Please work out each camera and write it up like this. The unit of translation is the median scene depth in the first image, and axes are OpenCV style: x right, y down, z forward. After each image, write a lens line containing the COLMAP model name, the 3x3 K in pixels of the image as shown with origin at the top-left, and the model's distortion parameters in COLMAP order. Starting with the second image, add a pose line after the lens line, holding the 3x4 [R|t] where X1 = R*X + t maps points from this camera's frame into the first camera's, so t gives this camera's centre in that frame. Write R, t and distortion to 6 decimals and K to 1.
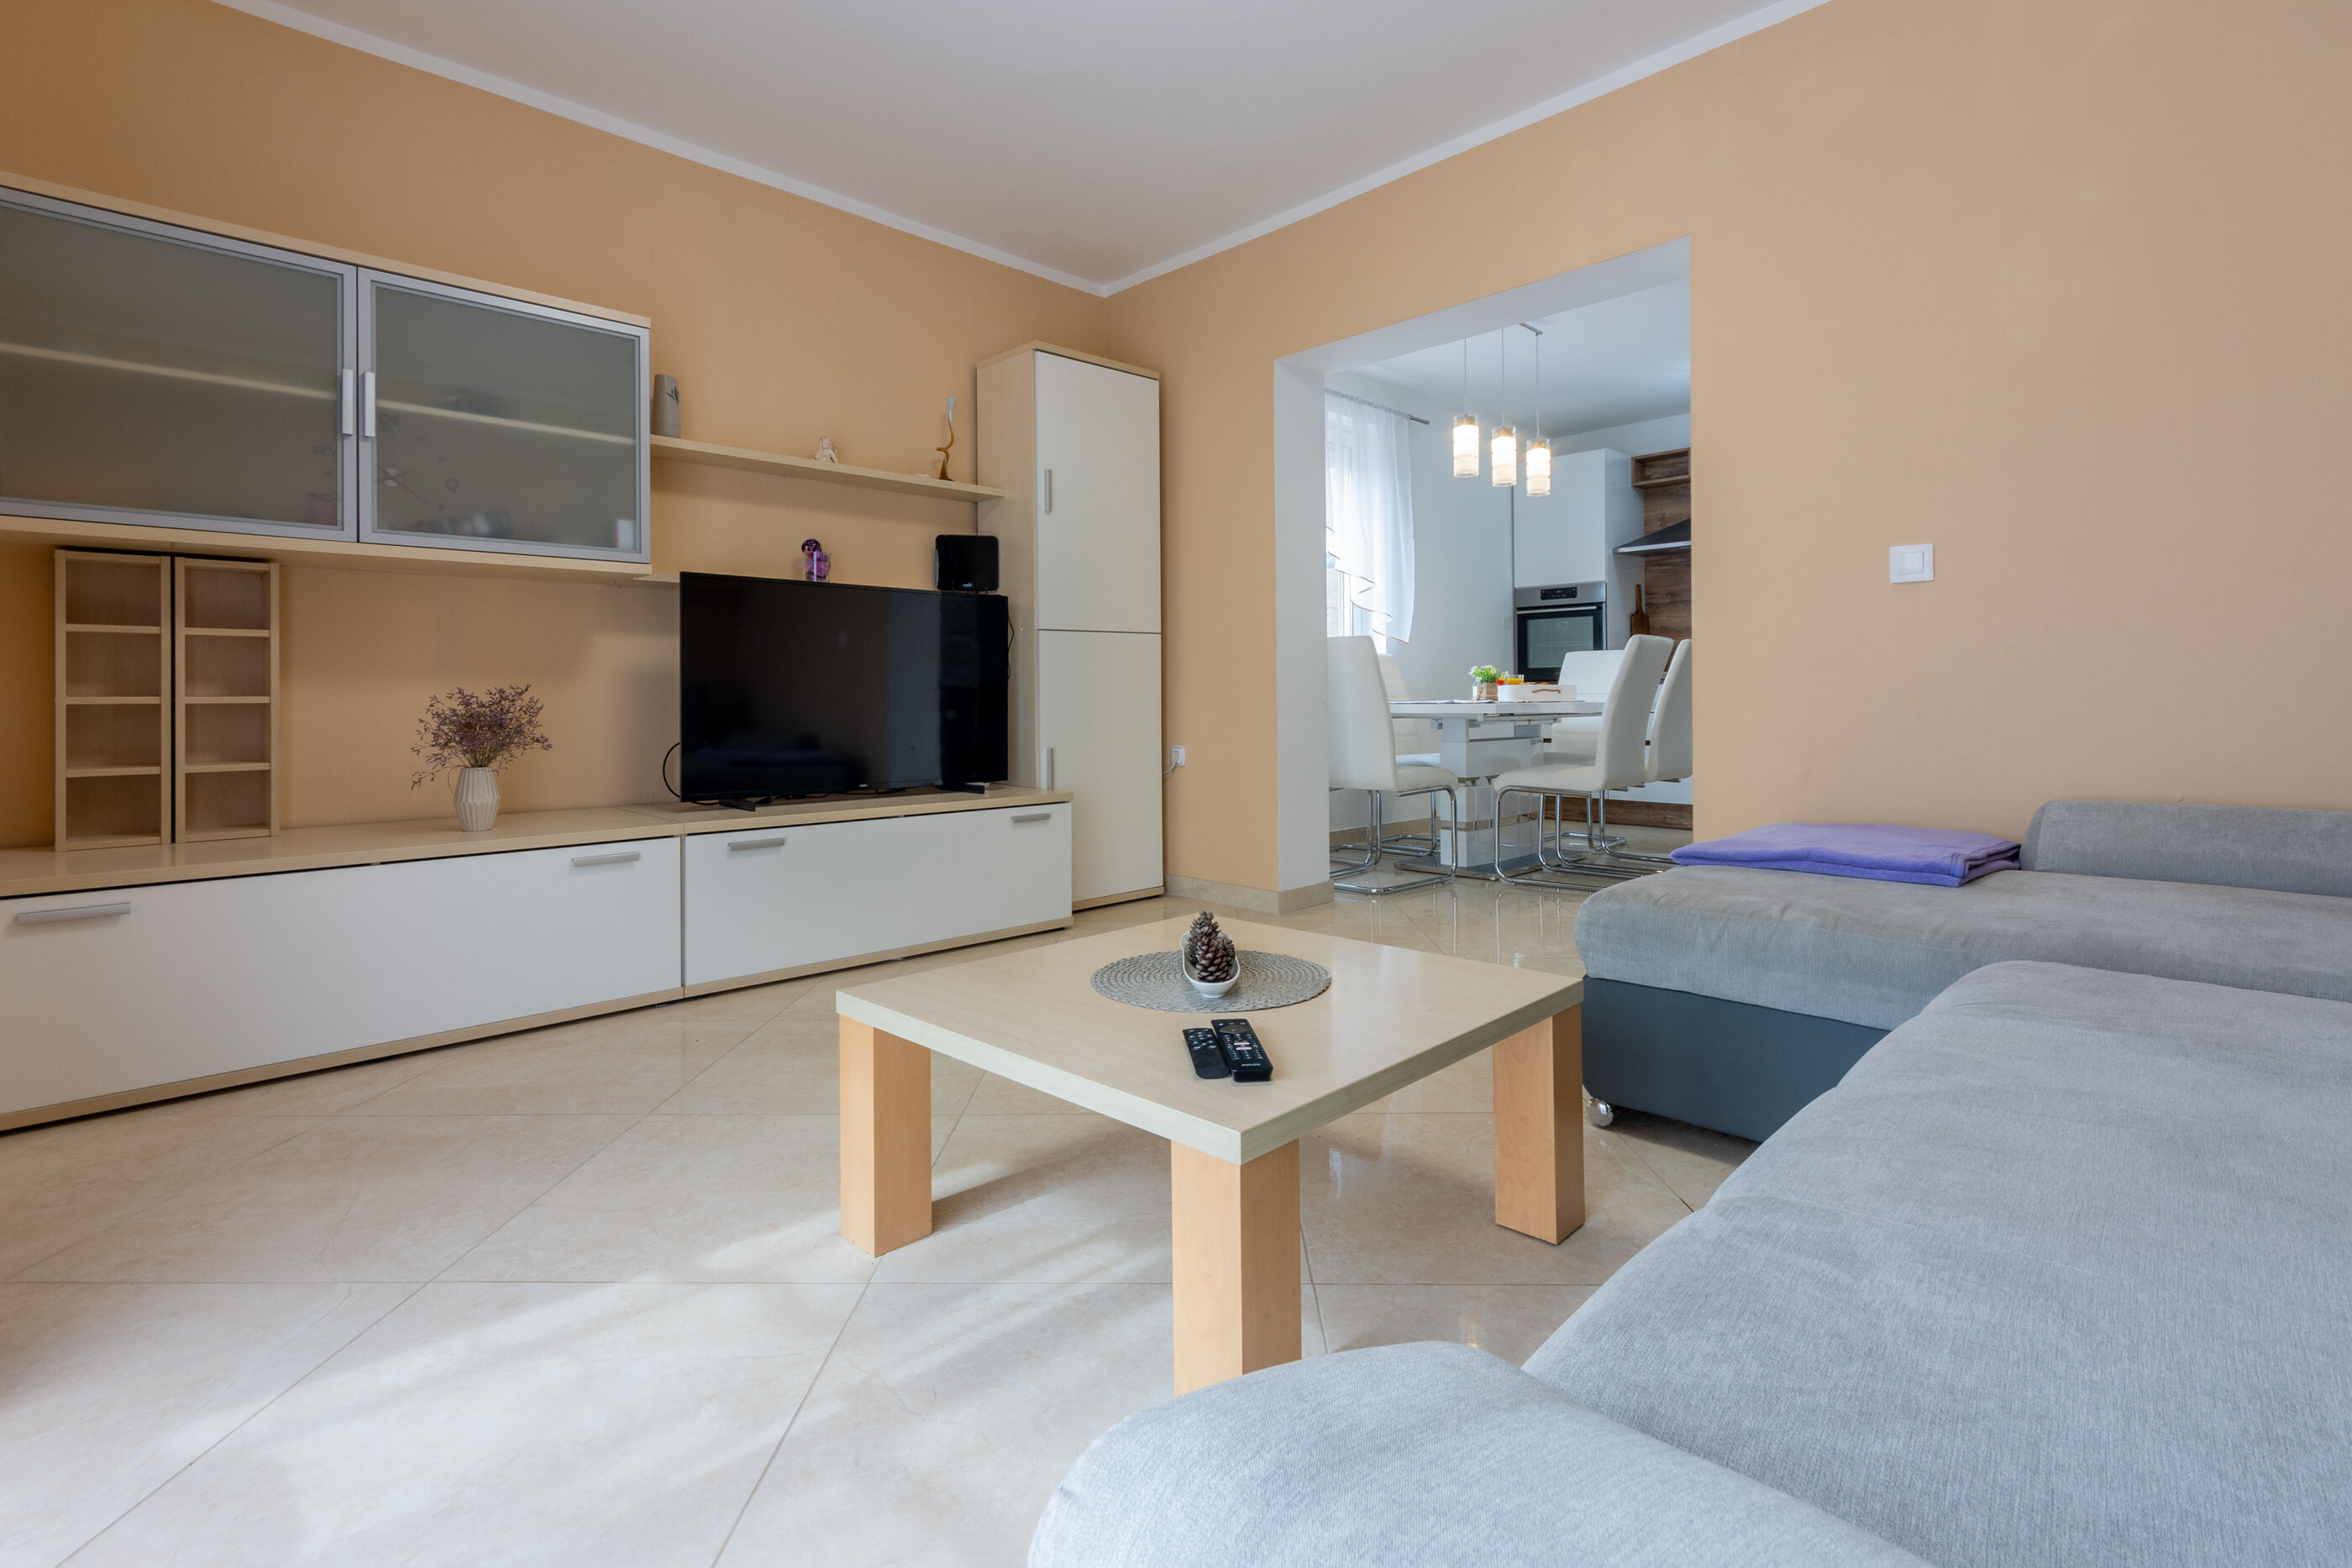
lens RADIAL K [[1100.0, 0, 1160.3], [0, 1100.0, 697.4], [0, 0, 1]] dist [0.003812, 0.000214]
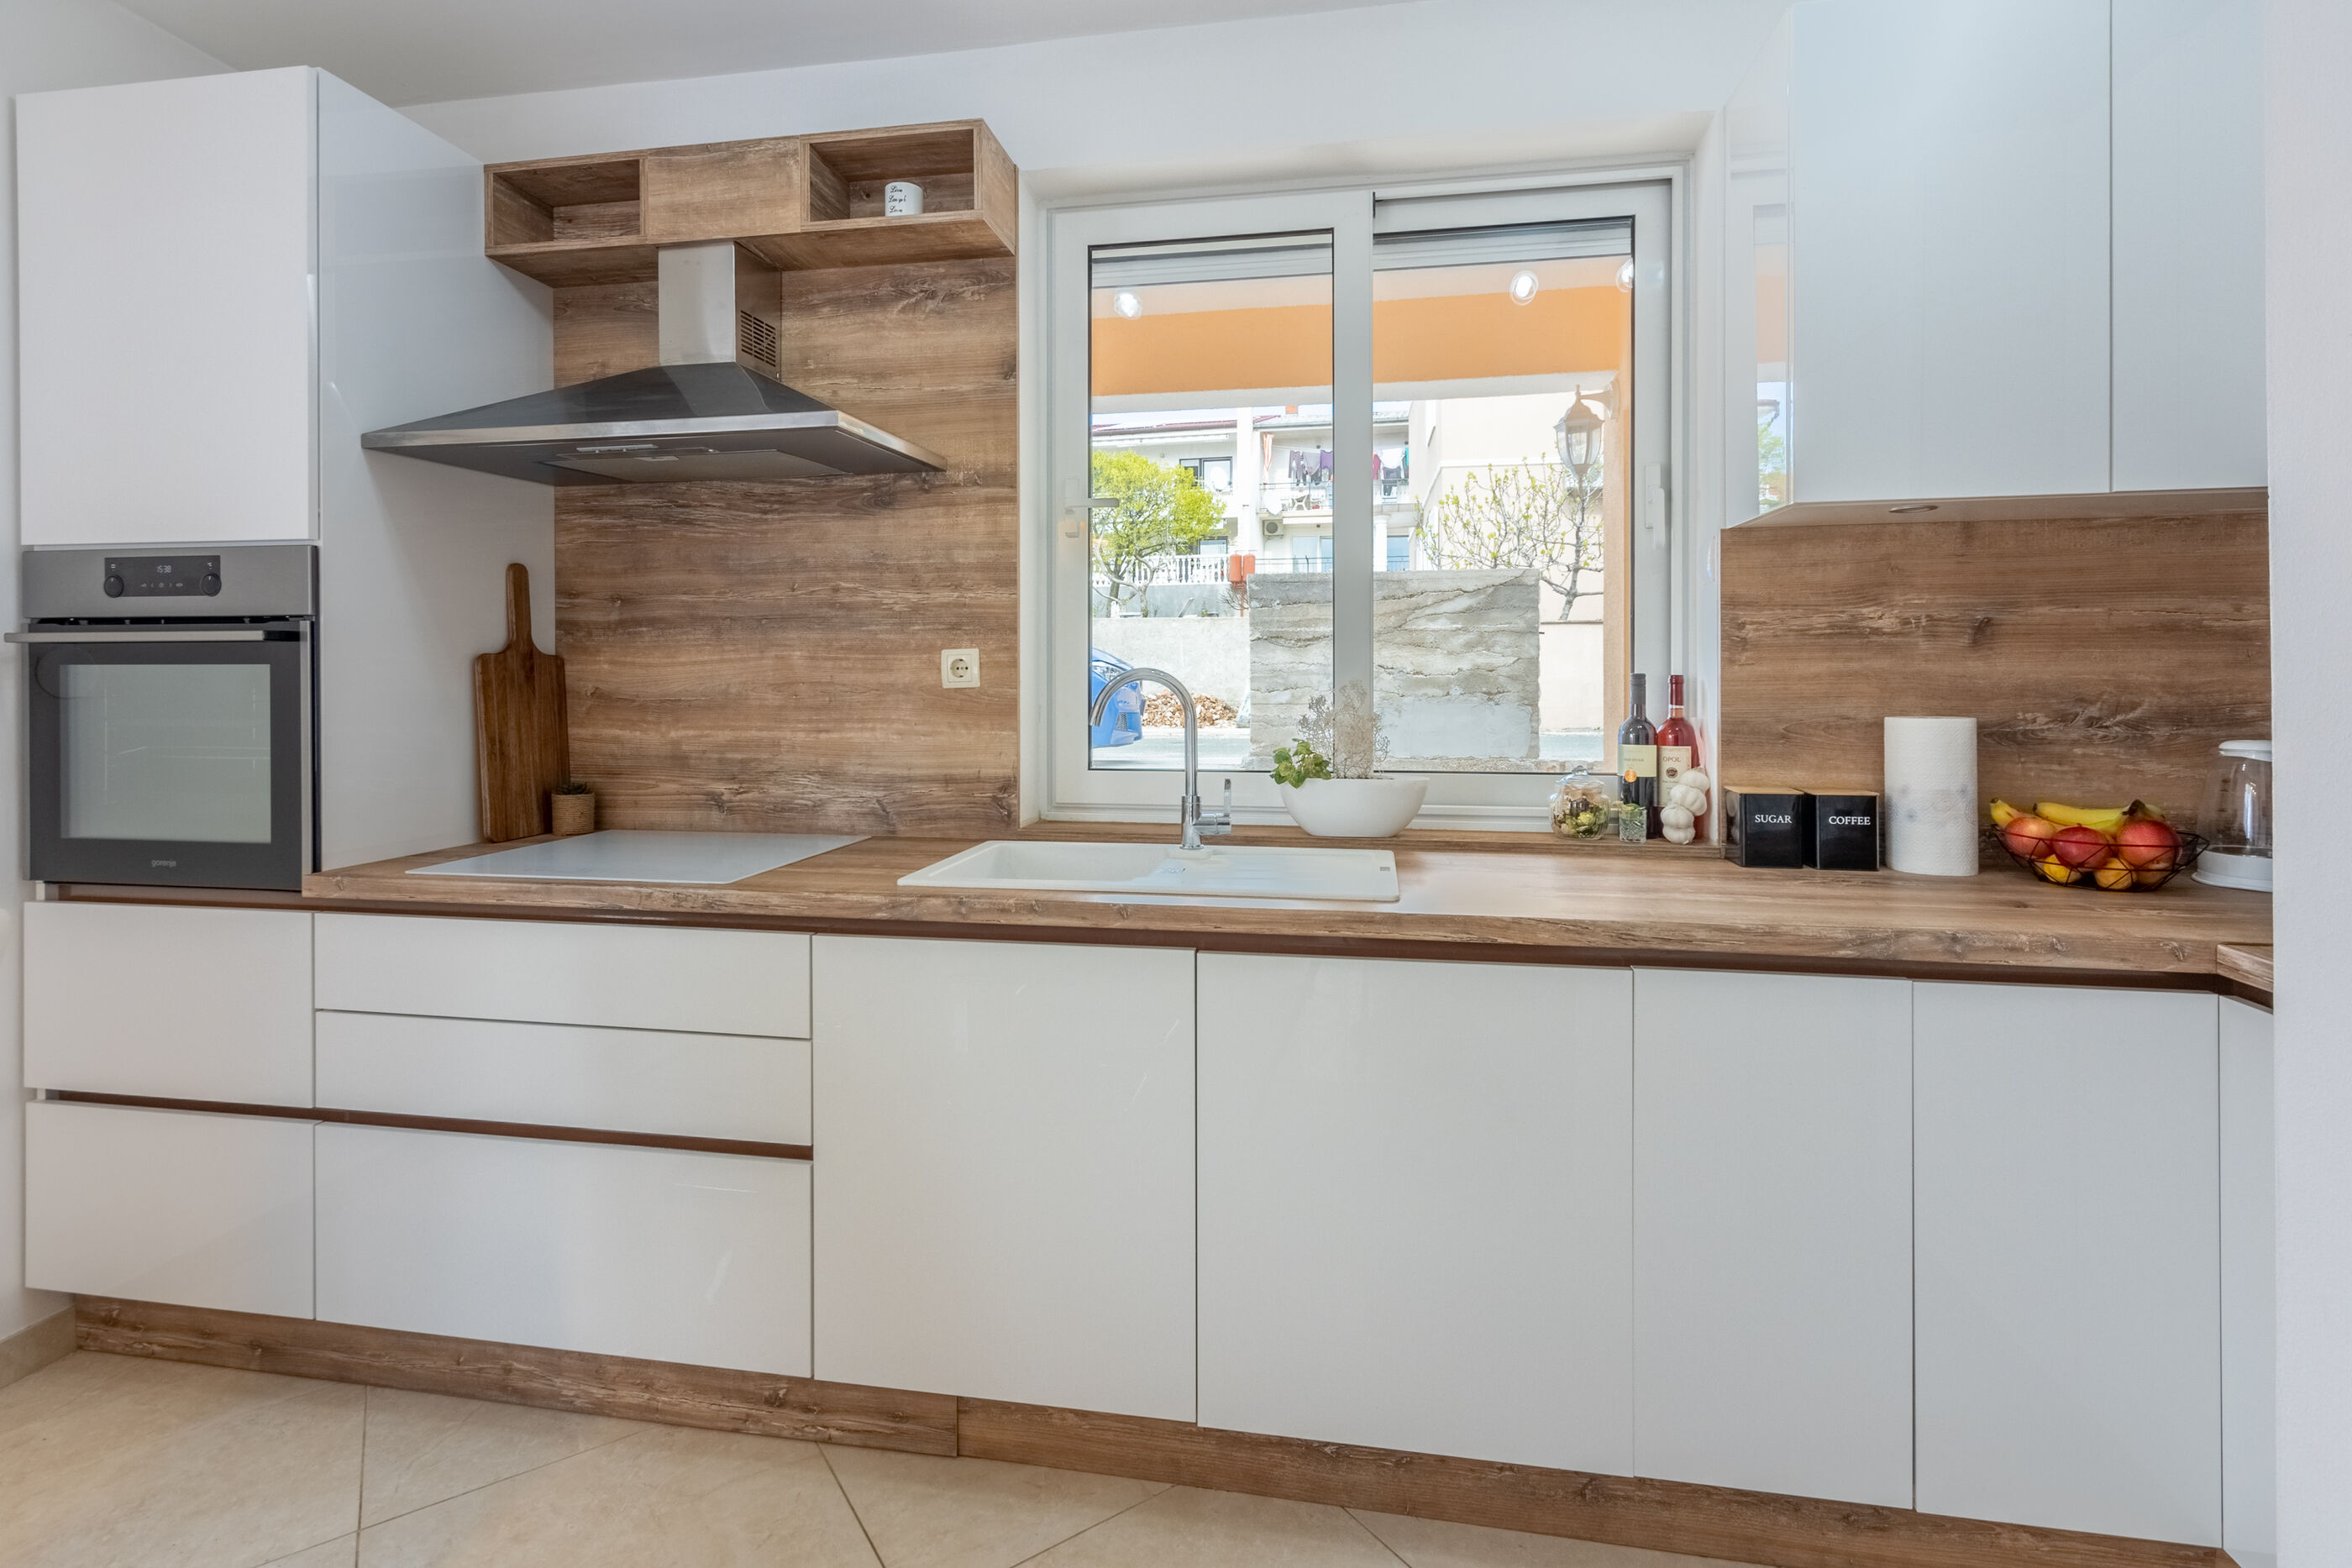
lens RADIAL K [[1100.0, 0, 1176.4], [0, 1100.0, 682.6], [0, 0, 1]] dist [0.003812, 0.000214]
pose [[0.806030, 0.003864, 0.591862, 0.621904], [-0.004940, 0.999988, 0.000199, -0.106454], [-0.591854, -0.003084, 0.806040, 0.964975]]
